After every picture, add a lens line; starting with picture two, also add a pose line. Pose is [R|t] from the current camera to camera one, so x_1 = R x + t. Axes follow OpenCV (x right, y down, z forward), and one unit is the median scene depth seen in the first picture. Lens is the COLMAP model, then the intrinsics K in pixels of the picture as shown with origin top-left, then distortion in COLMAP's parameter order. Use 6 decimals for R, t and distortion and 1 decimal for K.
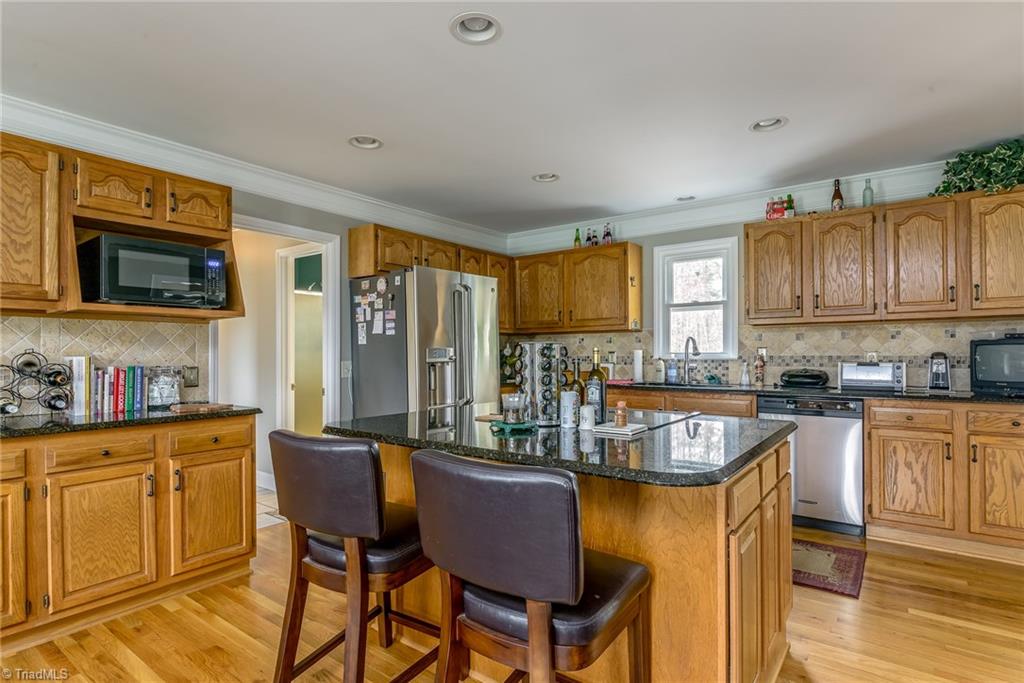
lens RADIAL K [[529.4, 0, 509.3], [0, 529.4, 347.0], [0, 0, 1]] dist [0.000704, -0.000277]
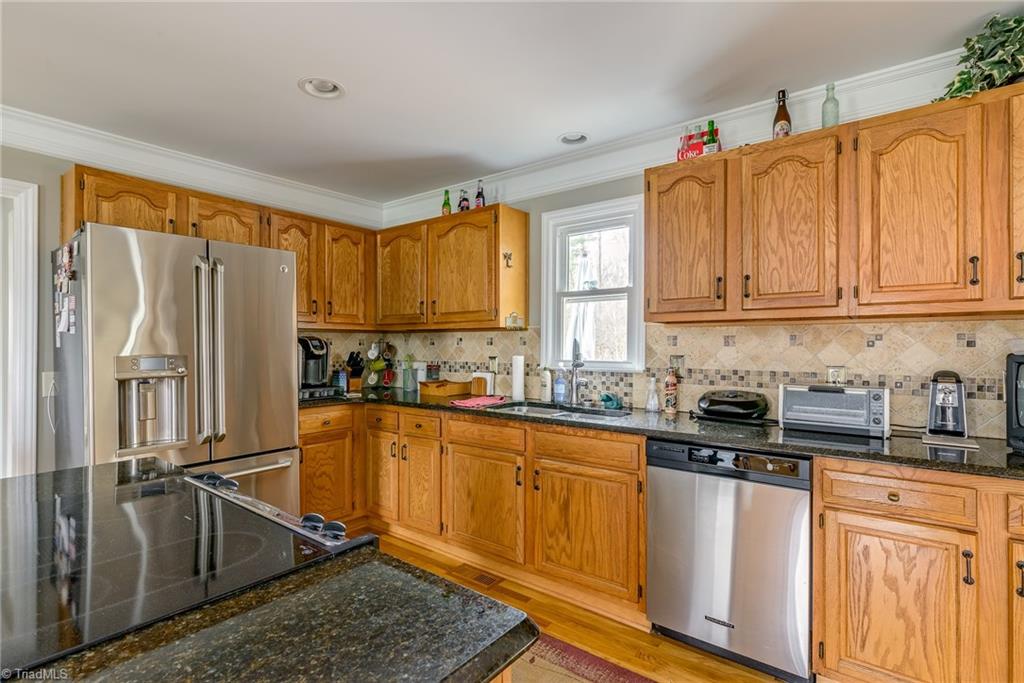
lens RADIAL K [[500.0, 0, 512.0], [0, 500.0, 341.5], [0, 0, 1]] dist [-0.004907, 0.006005]
pose [[0.999829, 0.007716, -0.016829, 0.308198], [-0.007655, 0.999964, 0.003697, -0.020191], [0.016857, -0.003567, 0.999852, 0.399193]]
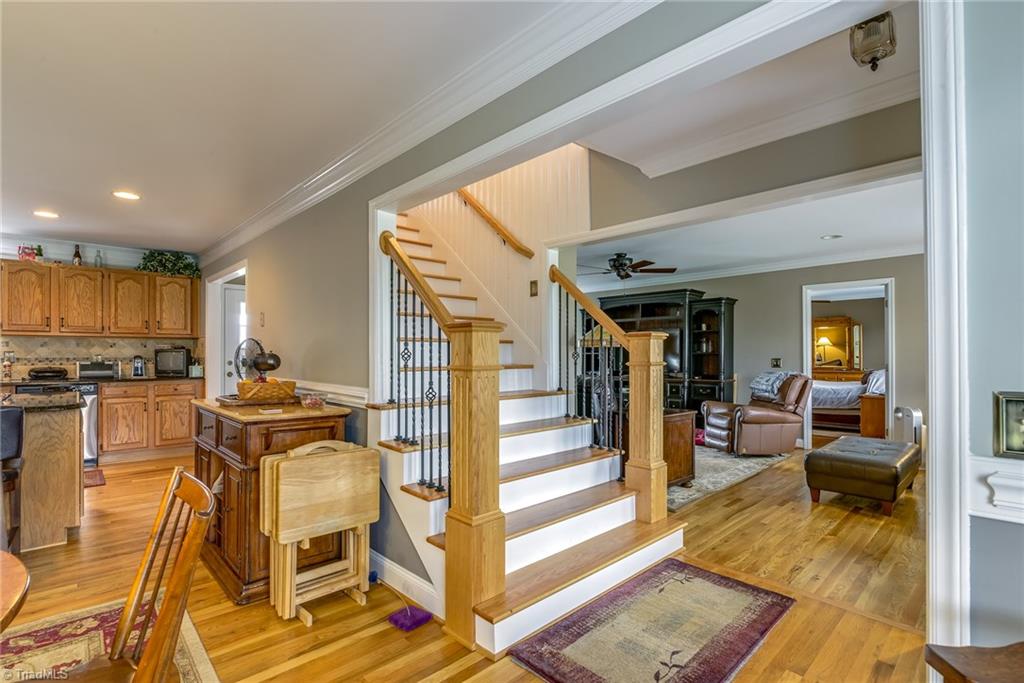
lens RADIAL K [[477.9, 0, 509.8], [0, 477.9, 355.3], [0, 0, 1]] dist [-0.014585, -0.000111]
pose [[0.170268, 0.002929, 0.985394, -0.520846], [-0.010887, 0.999940, -0.001091, -0.002889], [-0.985338, -0.010542, 0.170289, -0.484907]]
